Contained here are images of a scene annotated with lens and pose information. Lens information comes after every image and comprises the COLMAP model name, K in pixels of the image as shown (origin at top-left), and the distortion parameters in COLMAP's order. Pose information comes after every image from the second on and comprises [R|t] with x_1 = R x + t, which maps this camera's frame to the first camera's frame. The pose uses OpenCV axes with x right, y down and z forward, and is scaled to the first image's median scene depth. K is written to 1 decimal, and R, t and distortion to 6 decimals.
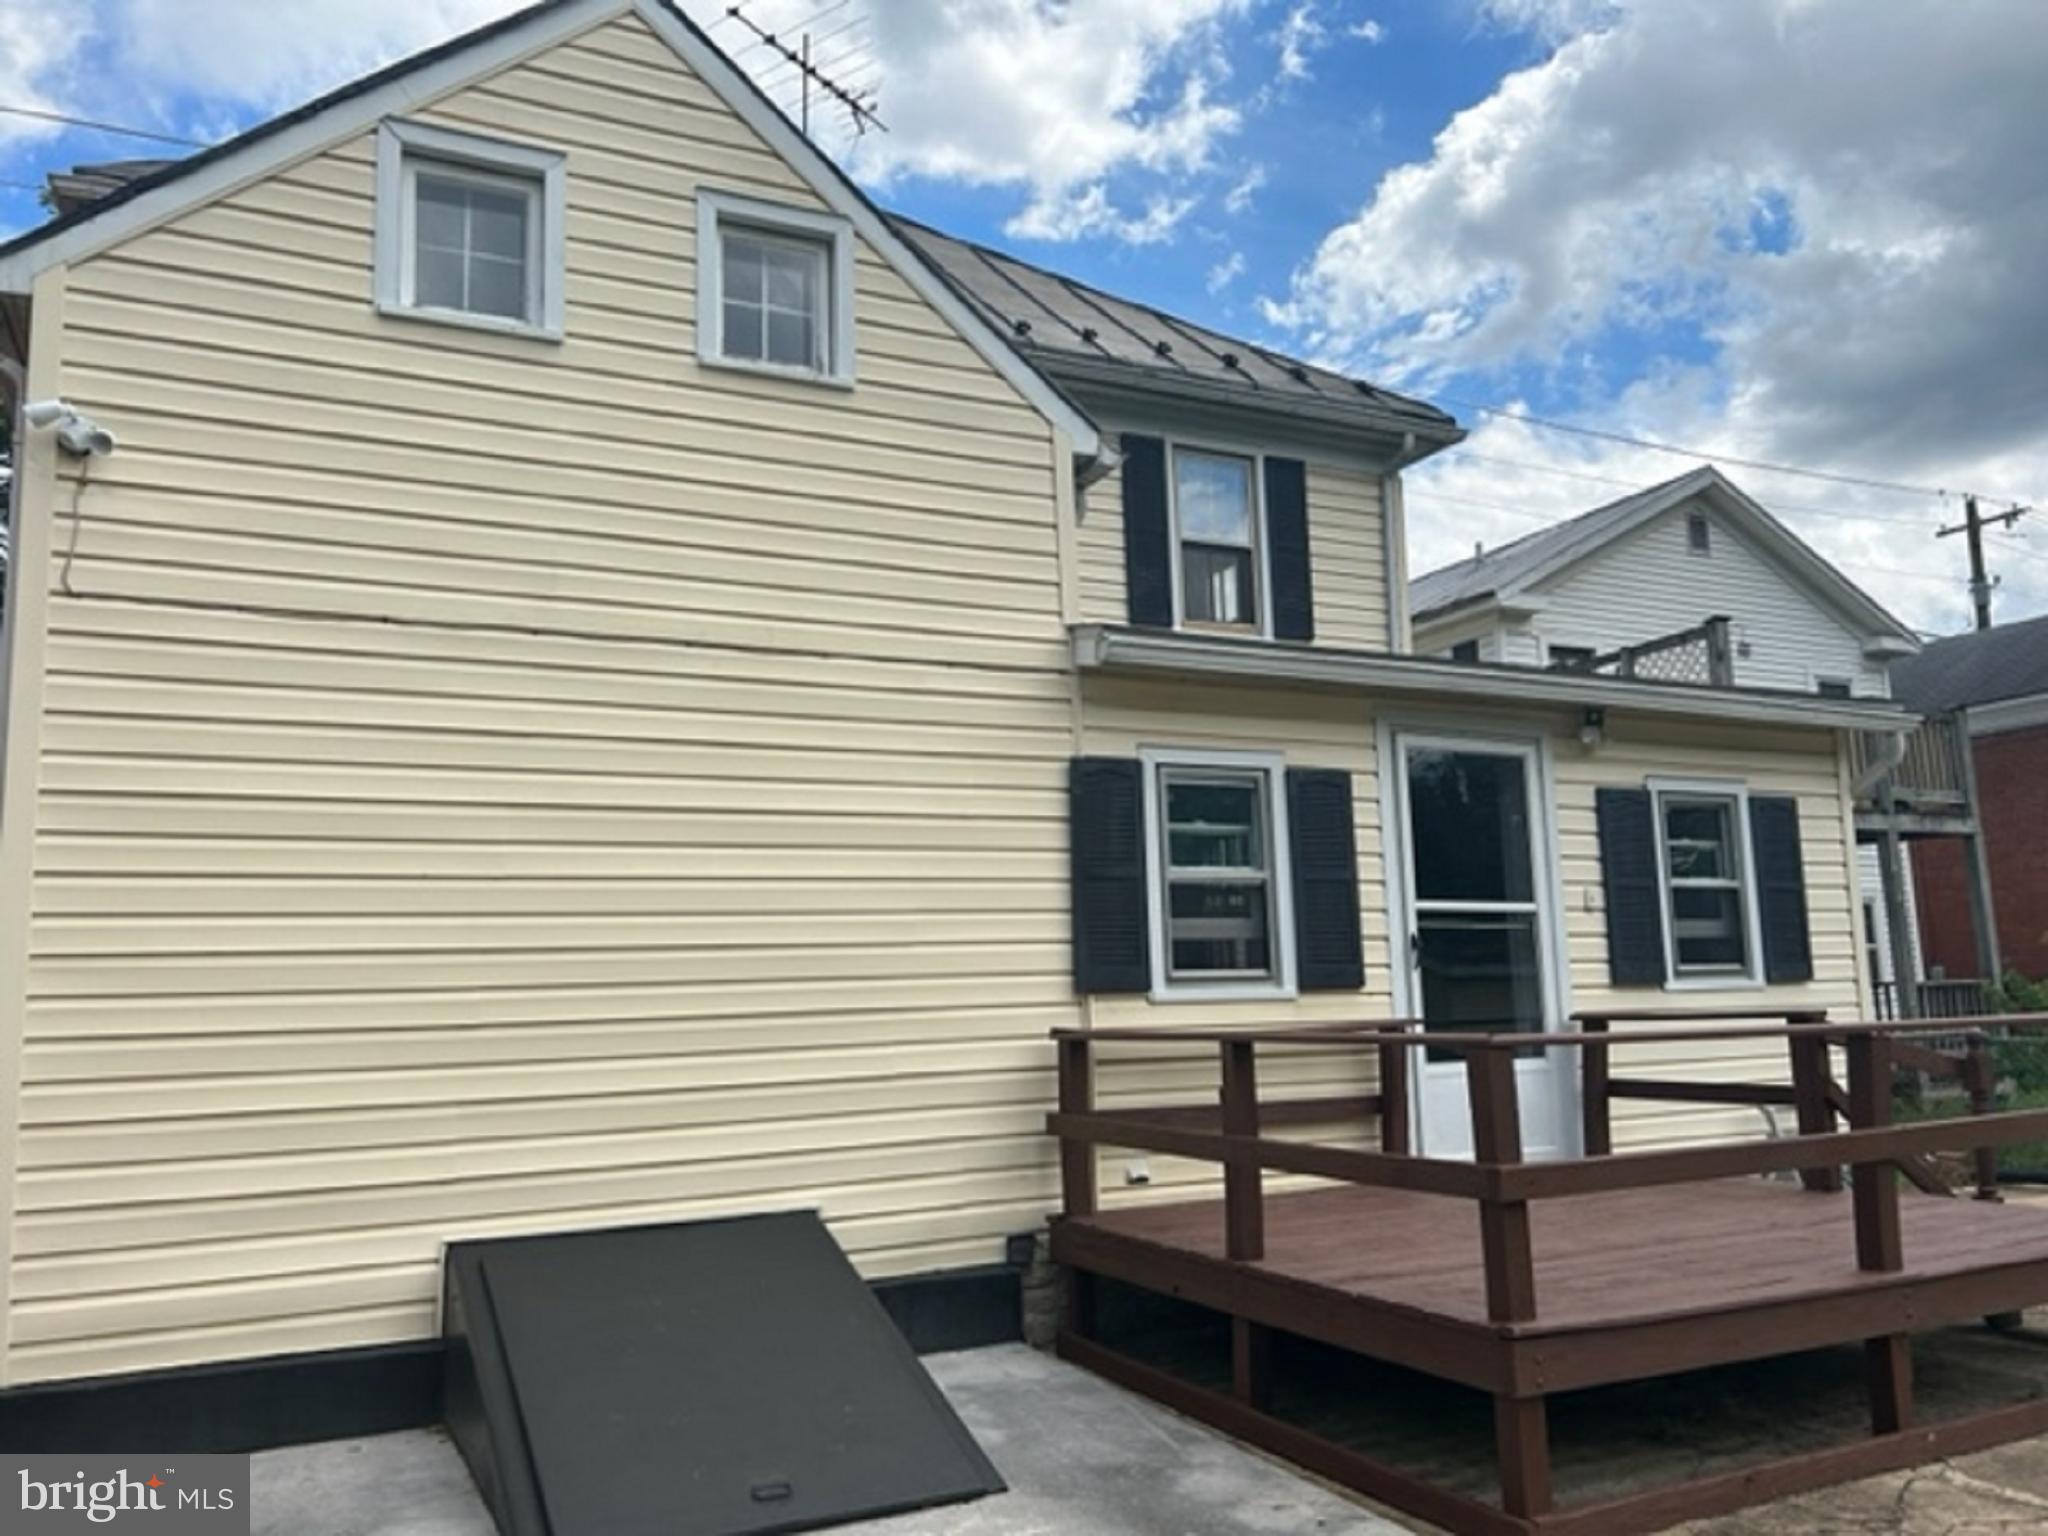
lens RADIAL K [[1535.8, 0, 1024.0], [0, 1535.8, 768.0], [0, 0, 1]] dist [0.092081, -0.107751]
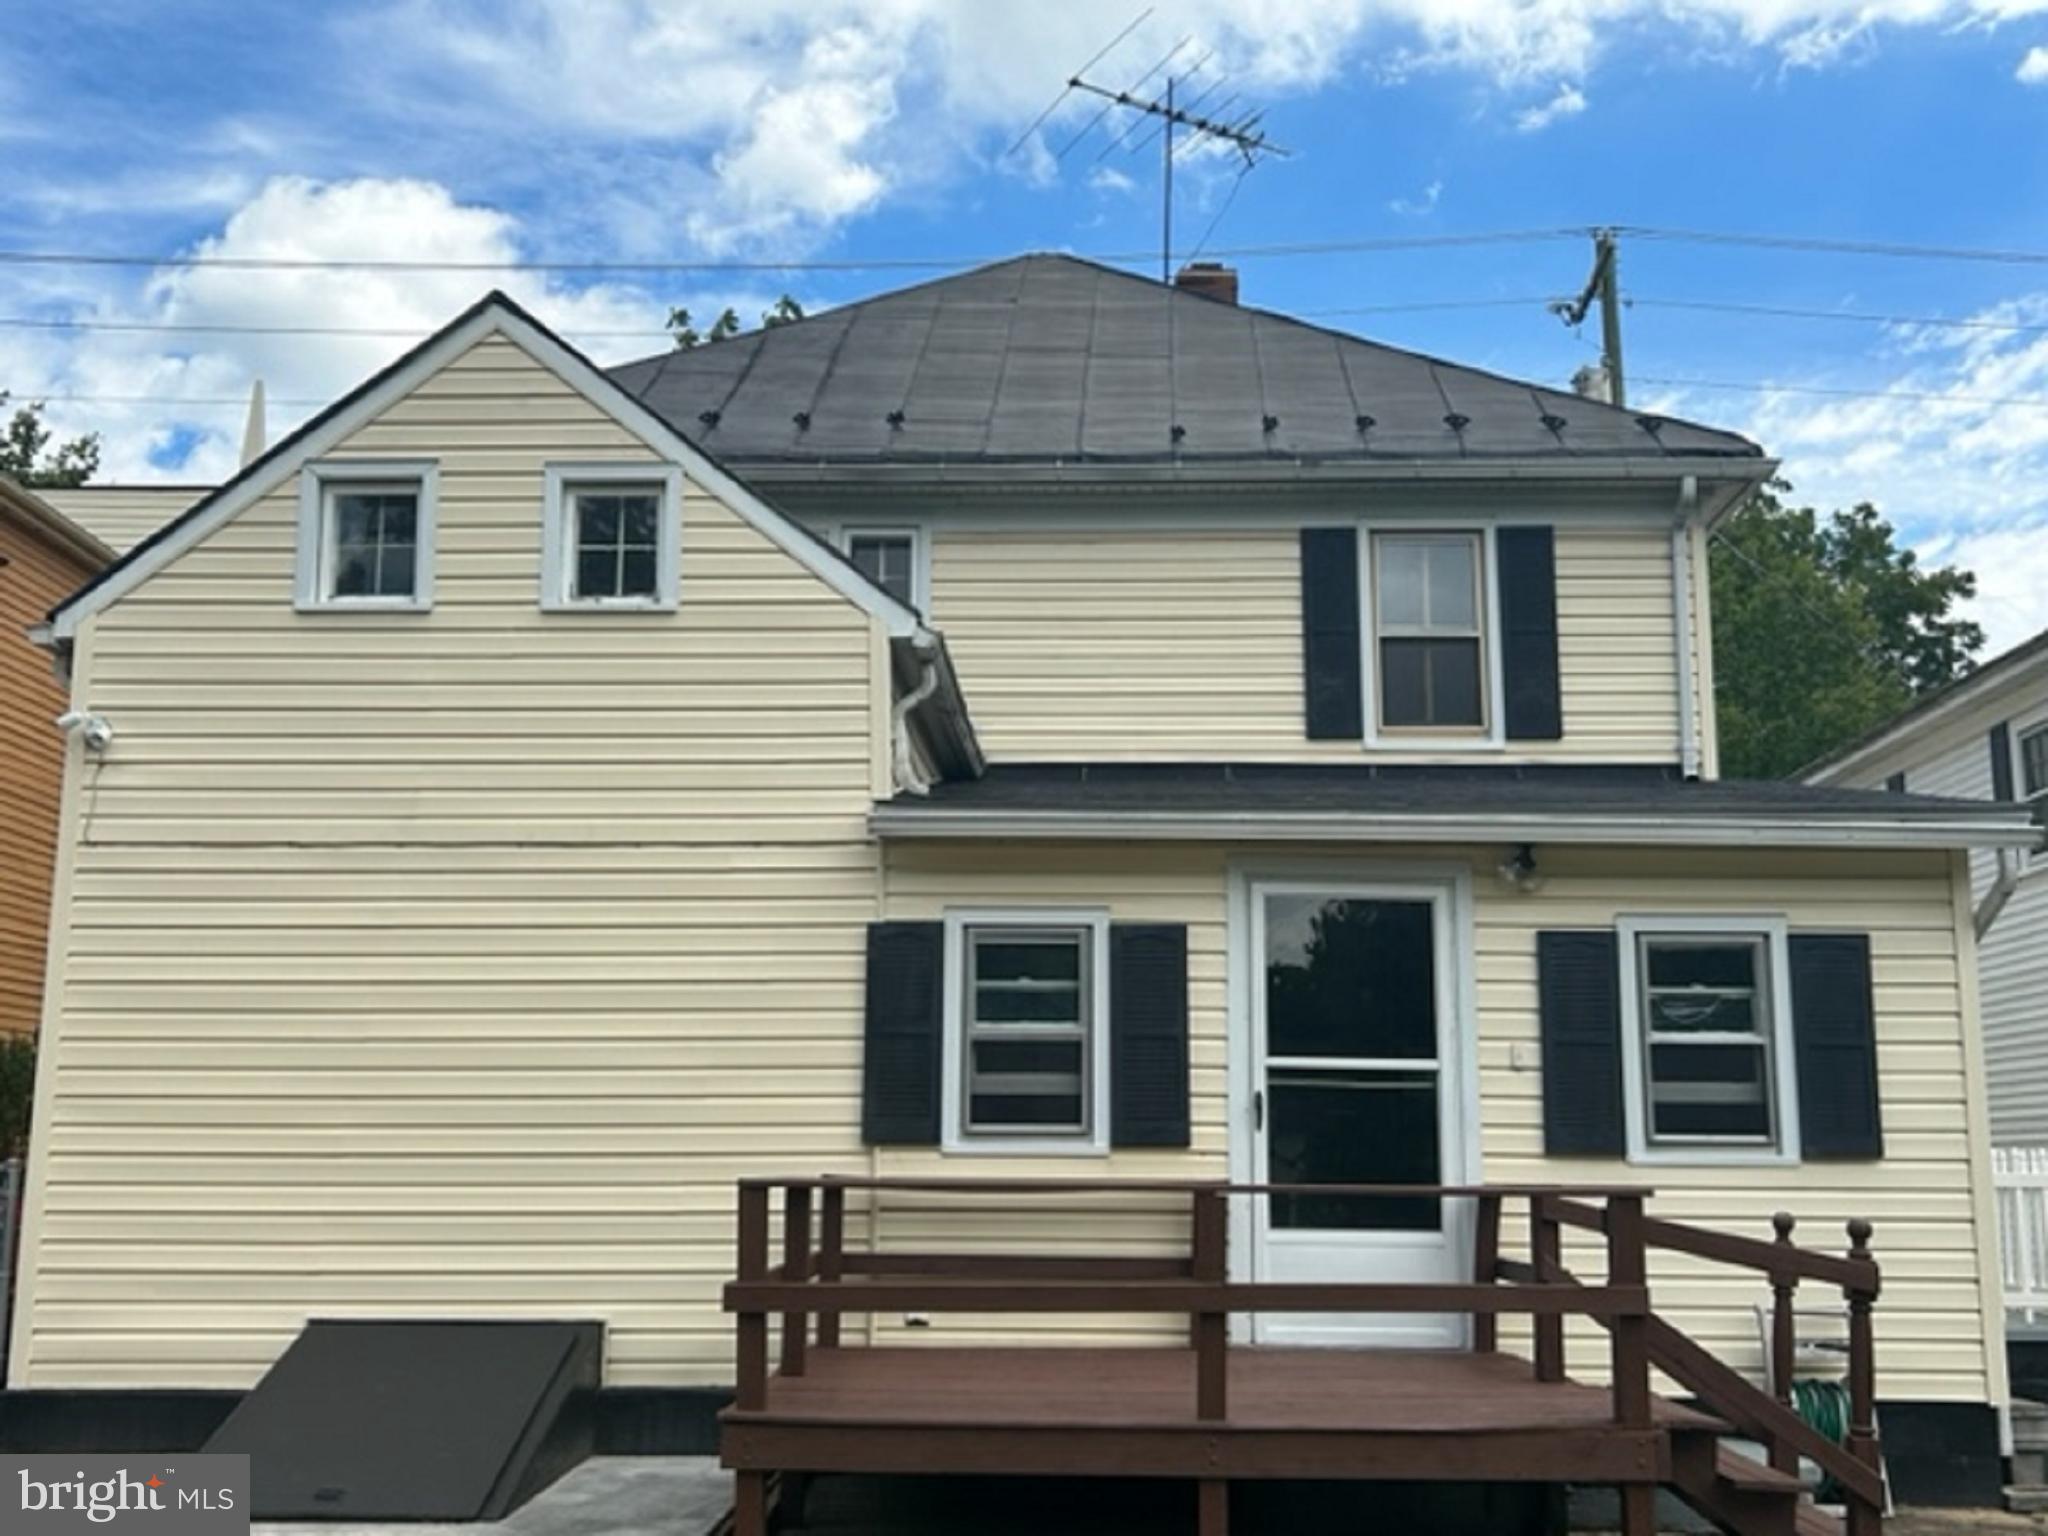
lens RADIAL K [[2042.8, 0, 1024.0], [0, 2042.8, 768.0], [0, 0, 1]] dist [0.163878, -0.350190]
pose [[0.884841, -0.057309, -0.462355, 0.747659], [0.038753, 0.998020, -0.049541, -0.037544], [0.464279, 0.025918, 0.885310, -0.214012]]
